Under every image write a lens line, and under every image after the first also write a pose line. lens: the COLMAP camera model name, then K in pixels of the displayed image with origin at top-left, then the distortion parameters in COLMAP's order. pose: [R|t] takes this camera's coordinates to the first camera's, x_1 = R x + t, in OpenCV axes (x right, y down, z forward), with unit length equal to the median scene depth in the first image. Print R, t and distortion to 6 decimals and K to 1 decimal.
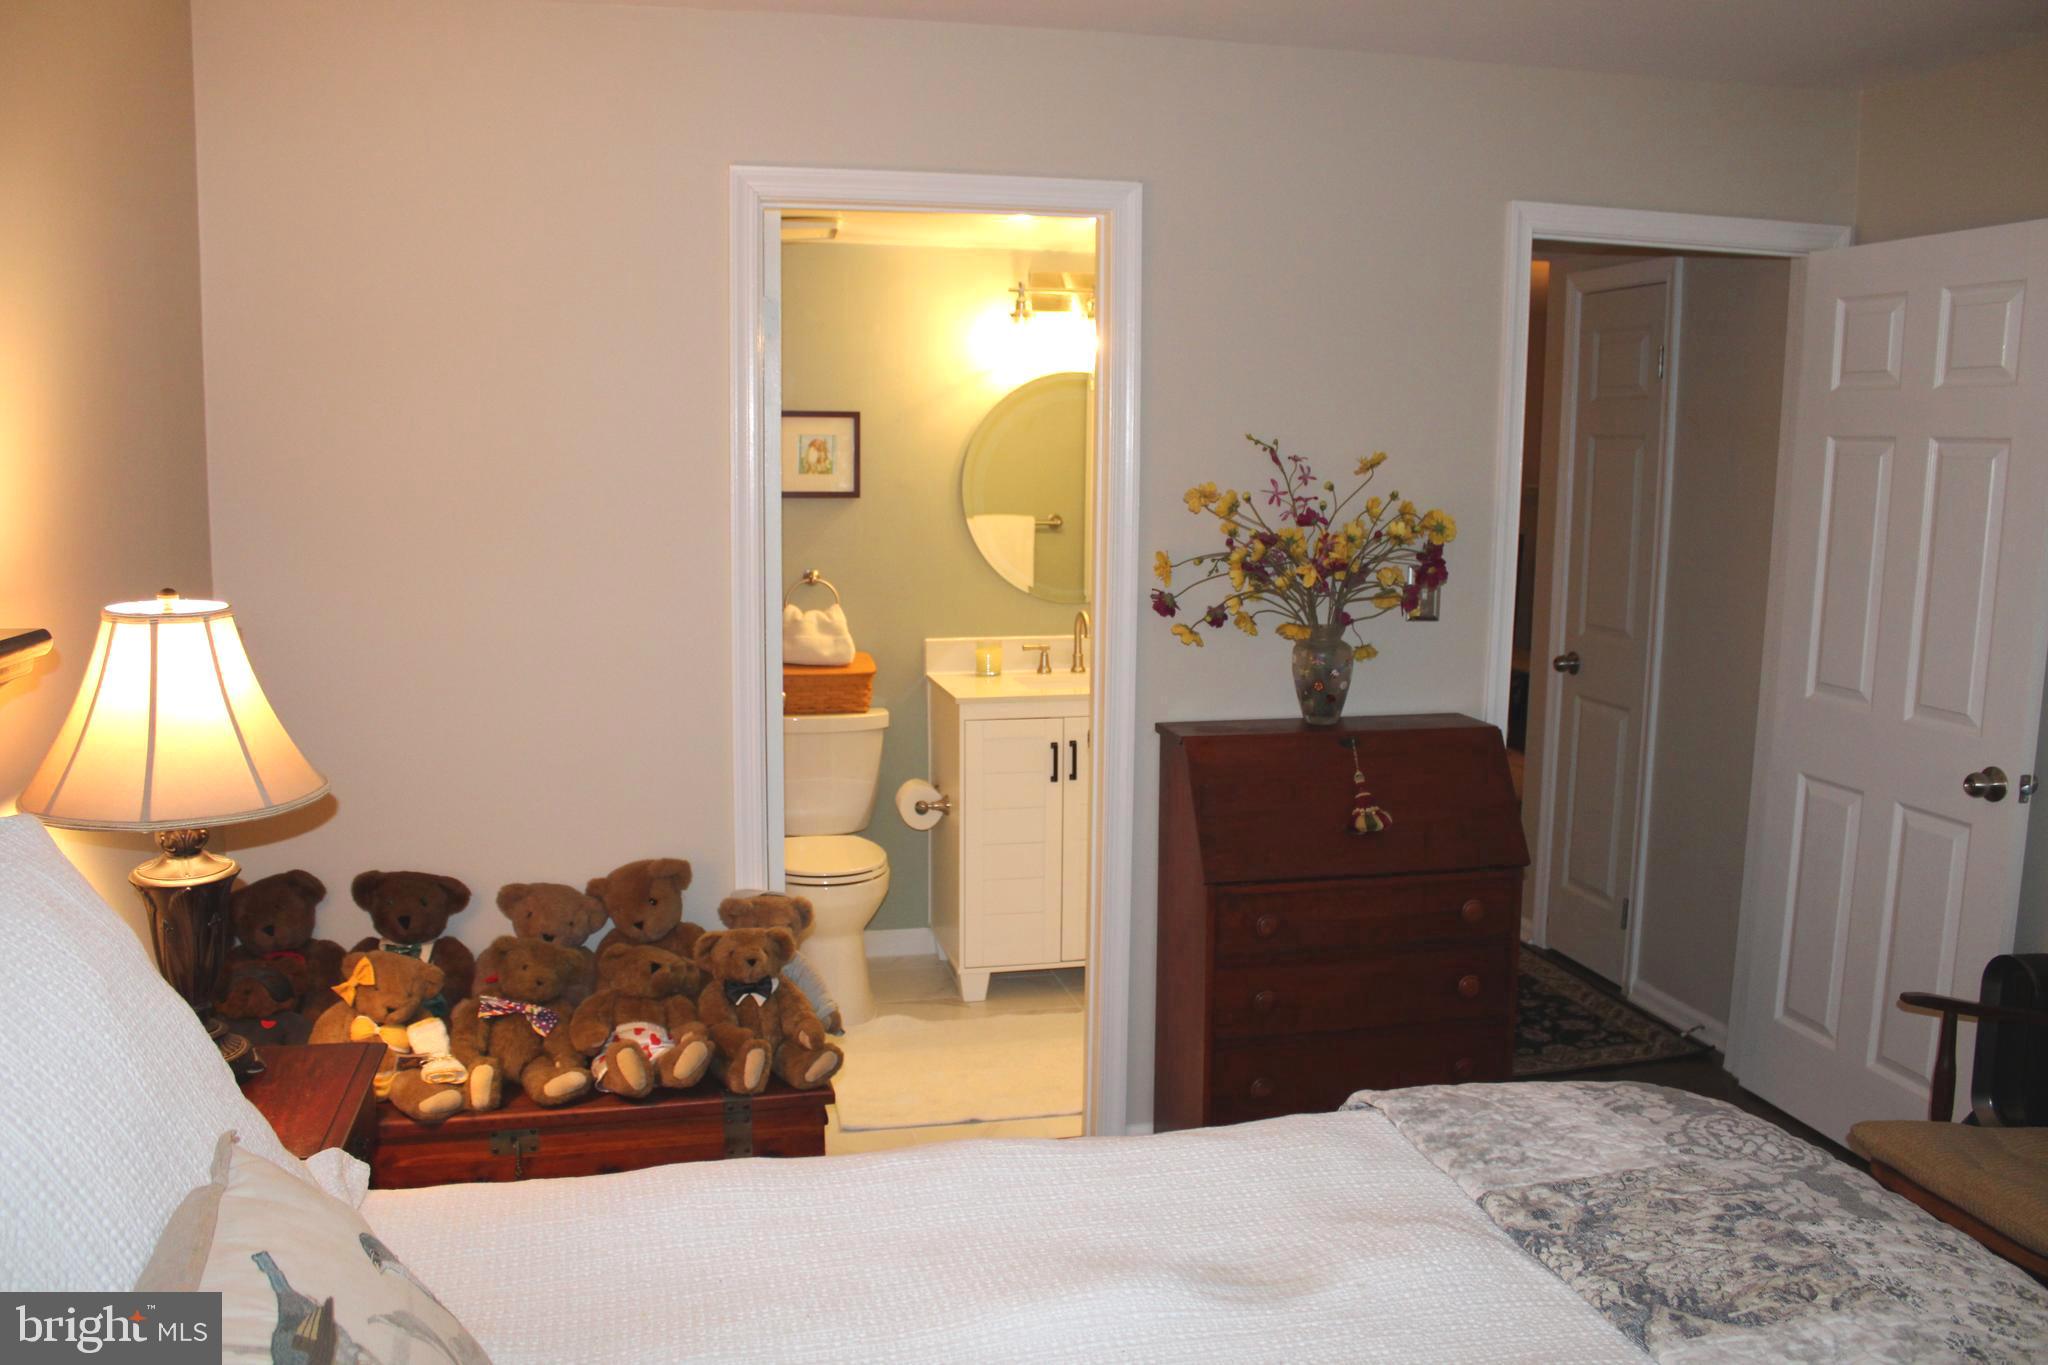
lens RADIAL K [[1688.8, 0, 1035.4], [0, 1688.8, 689.2], [0, 0, 1]] dist [-0.165813, 0.148006]
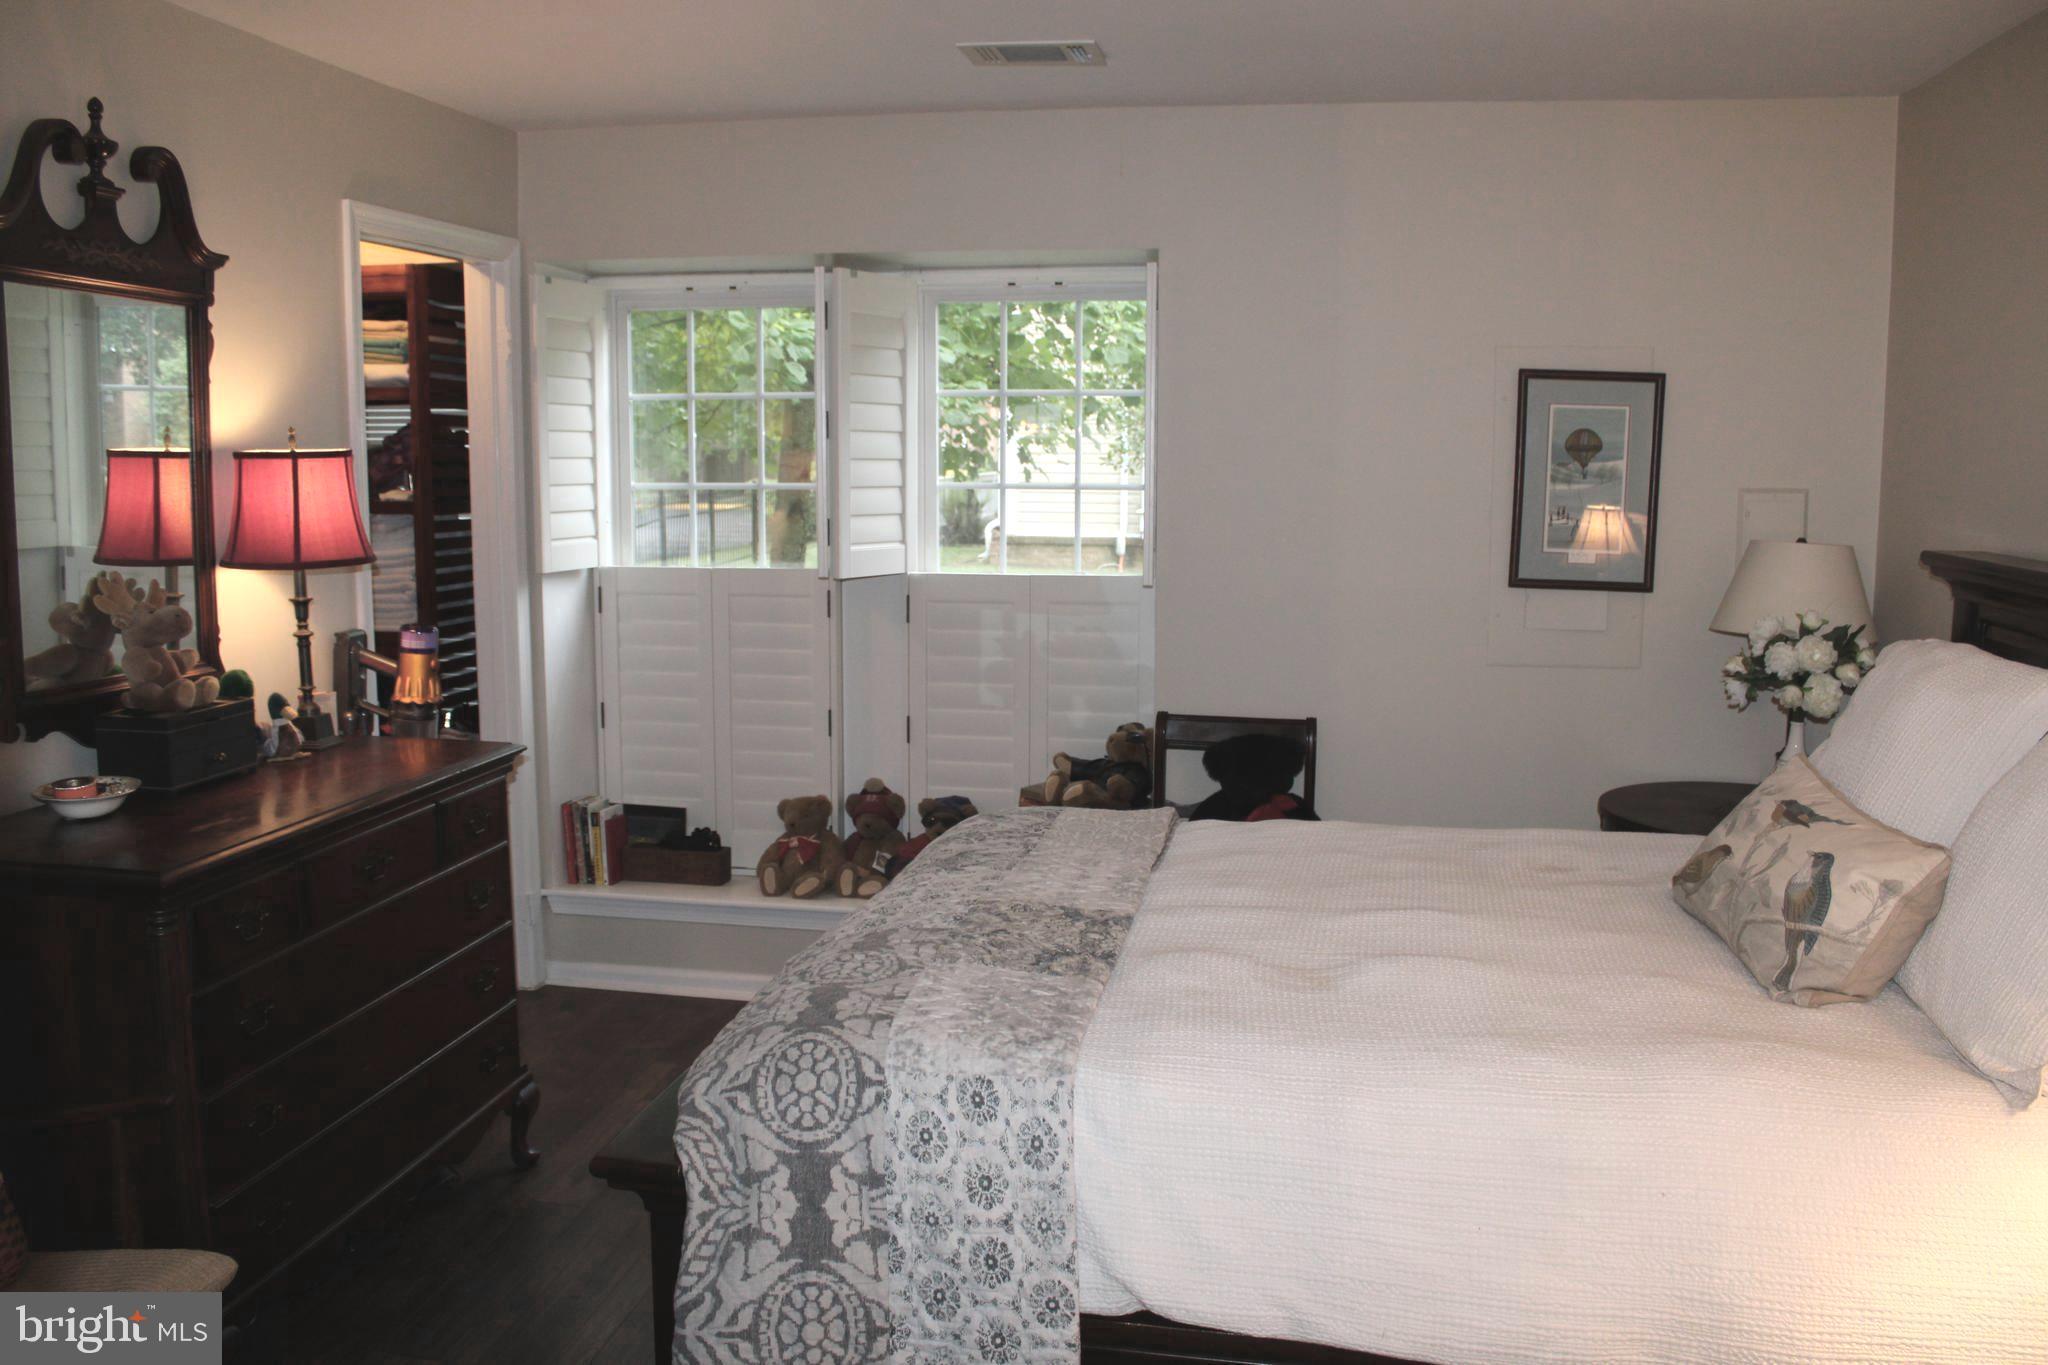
lens RADIAL K [[1688.8, 0, 1035.4], [0, 1688.8, 689.2], [0, 0, 1]] dist [-0.165813, 0.148006]
pose [[-0.923444, -0.072227, 0.376874, -0.183226], [0.038590, 0.959668, 0.278475, -0.311834], [-0.381787, 0.271700, -0.883413, 2.173707]]
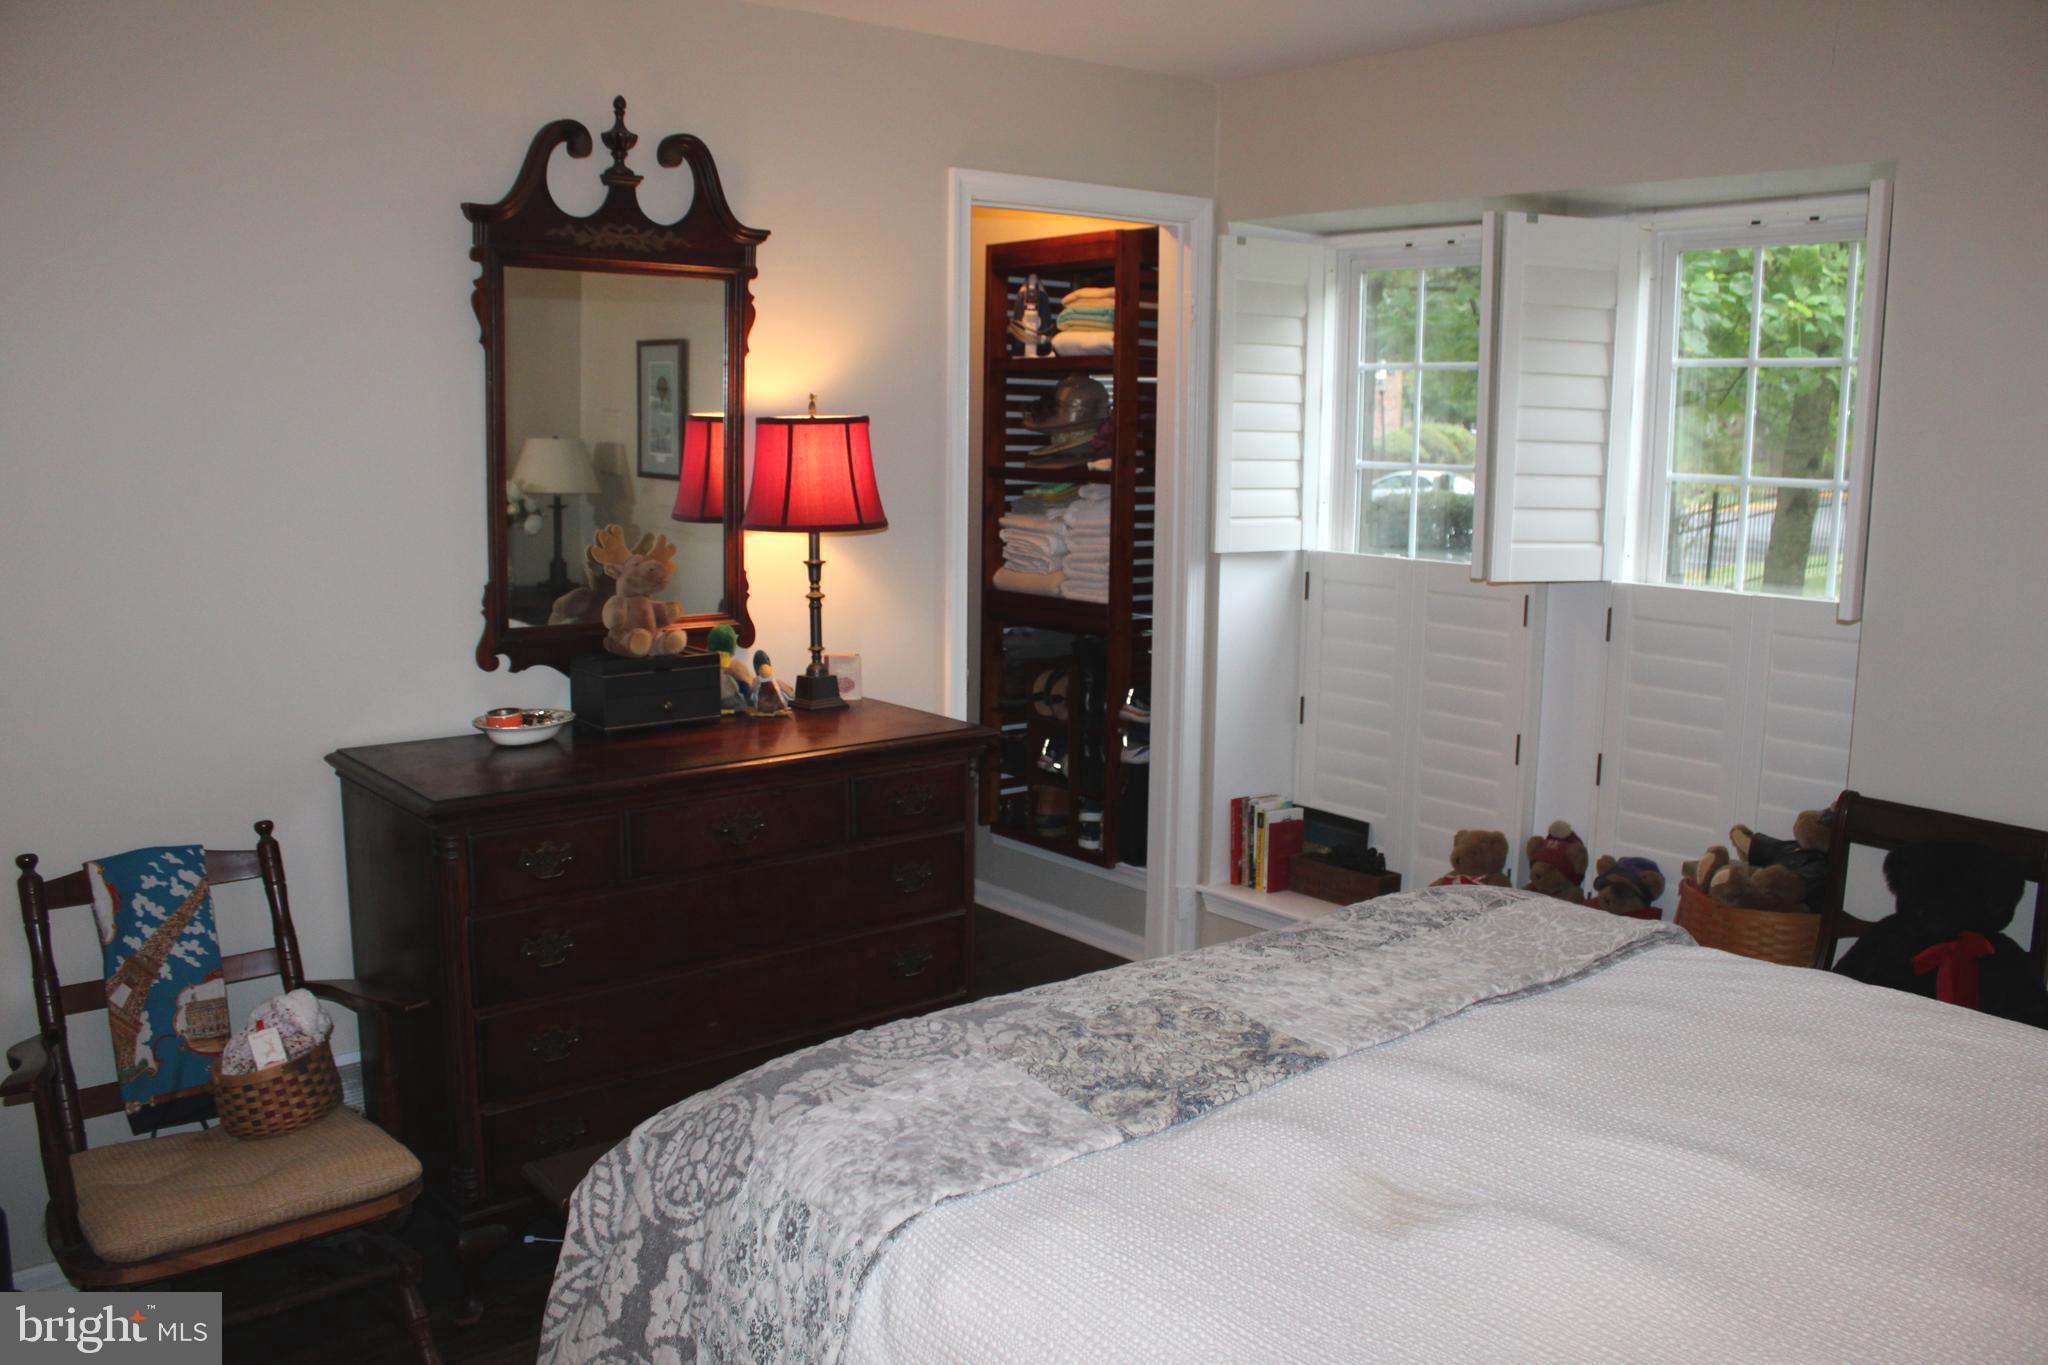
lens RADIAL K [[1688.8, 0, 1035.4], [0, 1688.8, 689.2], [0, 0, 1]] dist [-0.165813, 0.148006]
pose [[-0.451761, -0.160993, 0.877493, -0.569960], [0.113568, 0.965203, 0.235554, -0.209547], [-0.884881, 0.206069, -0.417757, 1.421373]]
